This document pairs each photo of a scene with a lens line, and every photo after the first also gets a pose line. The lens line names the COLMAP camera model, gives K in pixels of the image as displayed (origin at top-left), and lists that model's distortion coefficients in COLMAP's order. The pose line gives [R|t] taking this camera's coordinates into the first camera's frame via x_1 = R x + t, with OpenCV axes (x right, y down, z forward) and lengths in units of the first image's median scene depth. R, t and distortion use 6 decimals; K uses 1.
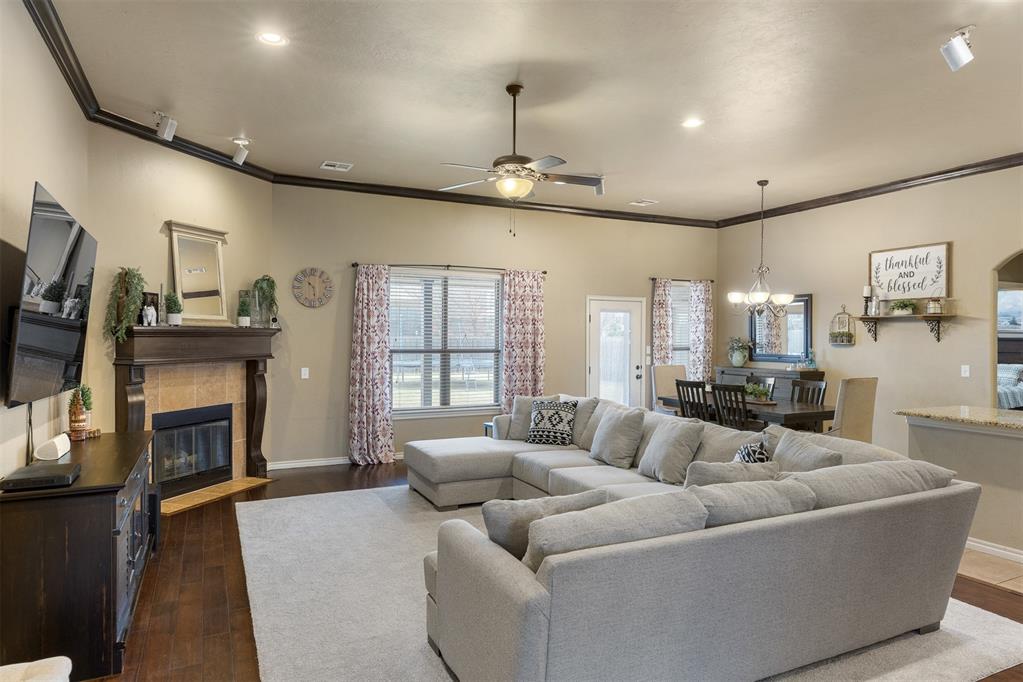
lens RADIAL K [[626.6, 0, 511.5], [0, 626.6, 341.0], [0, 0, 1]] dist [0.008427, 0.002456]
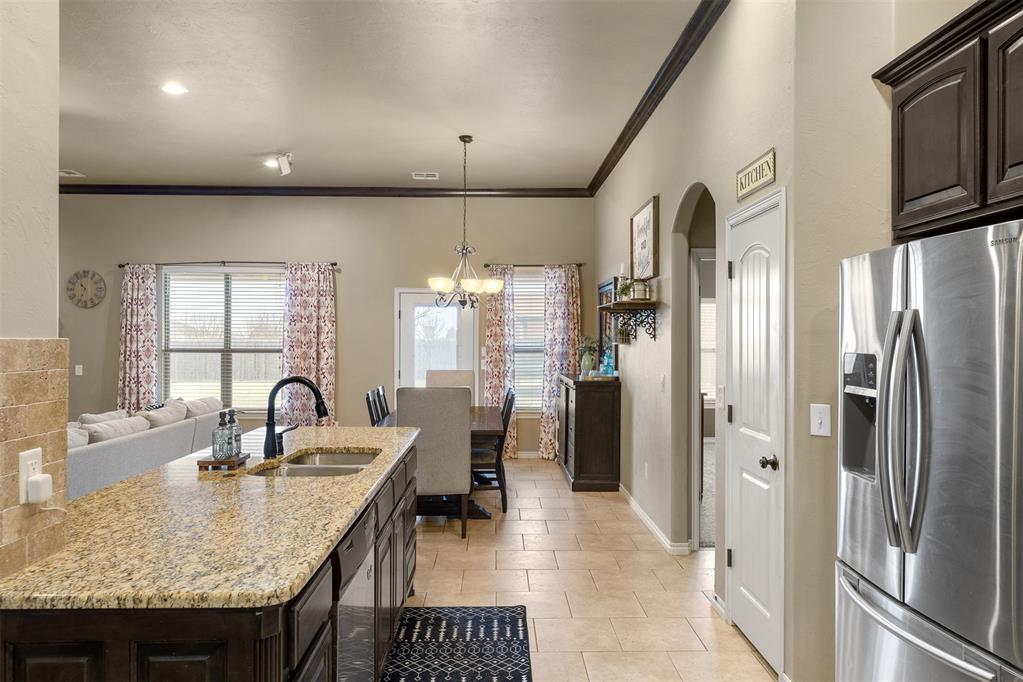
lens RADIAL K [[707.0, 0, 511.5], [0, 707.0, 341.0], [0, 0, 1]] dist [0.002188, 0.000070]
pose [[0.910278, 0.000071, -0.413998, 0.801635], [-0.002433, 0.999984, -0.005176, 0.006235], [0.413991, 0.005719, 0.910263, 0.210464]]
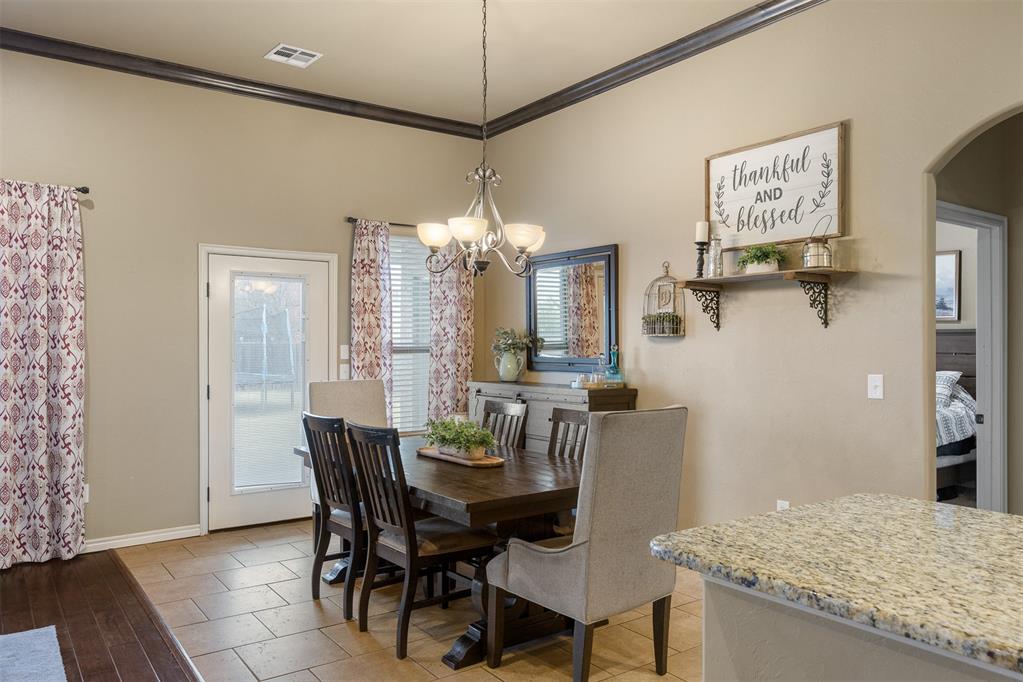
lens RADIAL K [[738.5, 0, 511.4], [0, 738.5, 348.0], [0, 0, 1]] dist [0.005504, 0.001148]
pose [[0.985485, -0.005054, 0.169686, 0.317056], [0.005457, 0.999983, -0.001910, 0.016111], [-0.169673, 0.002808, 0.985496, 0.442908]]
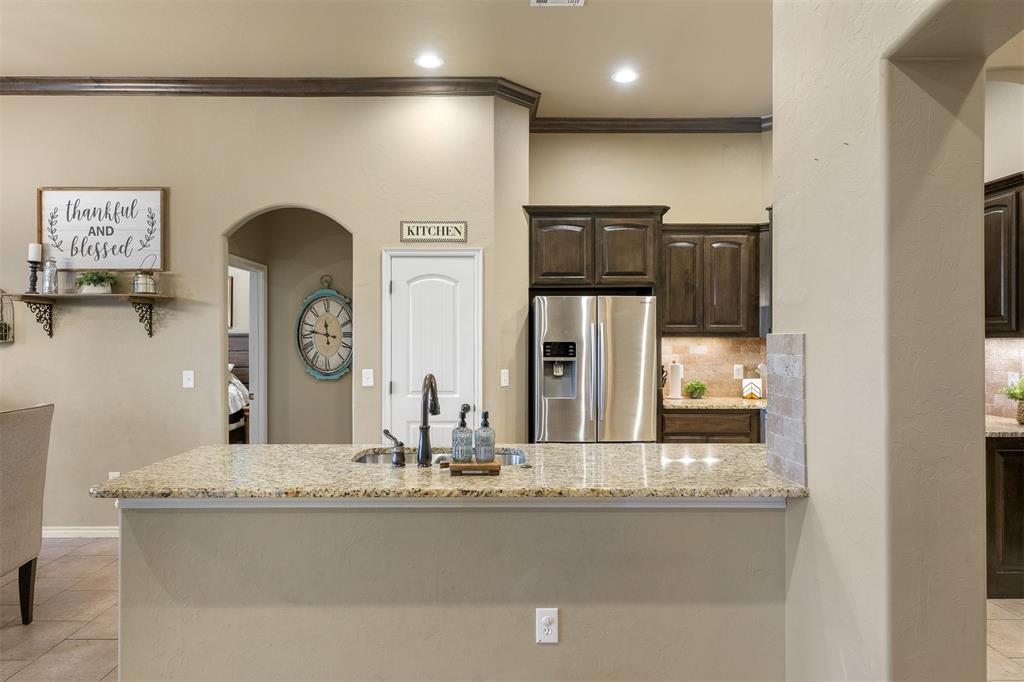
lens RADIAL K [[642.0, 0, 508.8], [0, 642.0, 336.7], [0, 0, 1]] dist [-0.002104, -0.000215]
pose [[0.416998, -0.003019, 0.908903, 0.208577], [0.009129, 0.999958, -0.000867, 0.004794], [-0.908862, 0.008659, 0.417008, 0.353043]]
